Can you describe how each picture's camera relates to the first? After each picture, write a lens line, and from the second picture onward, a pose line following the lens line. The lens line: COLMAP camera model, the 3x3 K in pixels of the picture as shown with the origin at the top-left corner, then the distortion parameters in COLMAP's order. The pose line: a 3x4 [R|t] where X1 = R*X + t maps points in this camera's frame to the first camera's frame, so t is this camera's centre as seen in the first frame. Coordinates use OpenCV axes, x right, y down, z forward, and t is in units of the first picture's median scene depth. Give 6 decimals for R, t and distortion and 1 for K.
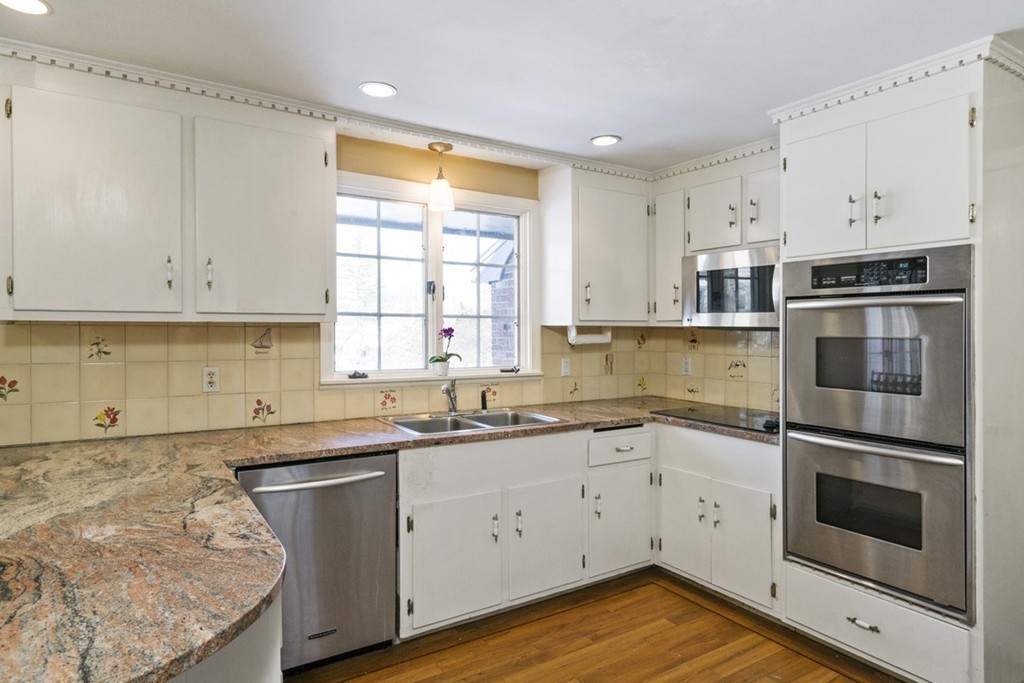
lens RADIAL K [[598.8, 0, 512.1], [0, 598.8, 339.4], [0, 0, 1]] dist [0.003633, 0.000655]
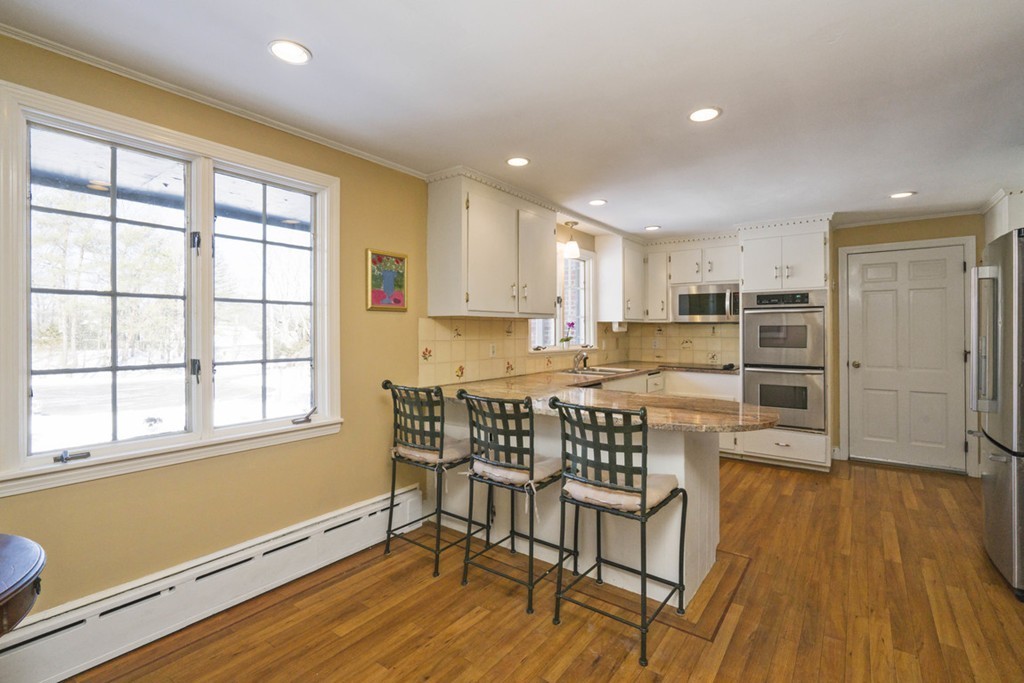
lens RADIAL K [[487.9, 0, 510.6], [0, 487.9, 333.5], [0, 0, 1]] dist [-0.002775, -0.000224]
pose [[0.932894, -0.006985, 0.360084, -0.897473], [0.010764, 0.999906, -0.008492, 0.027126], [-0.359991, 0.011798, 0.932881, -0.344678]]
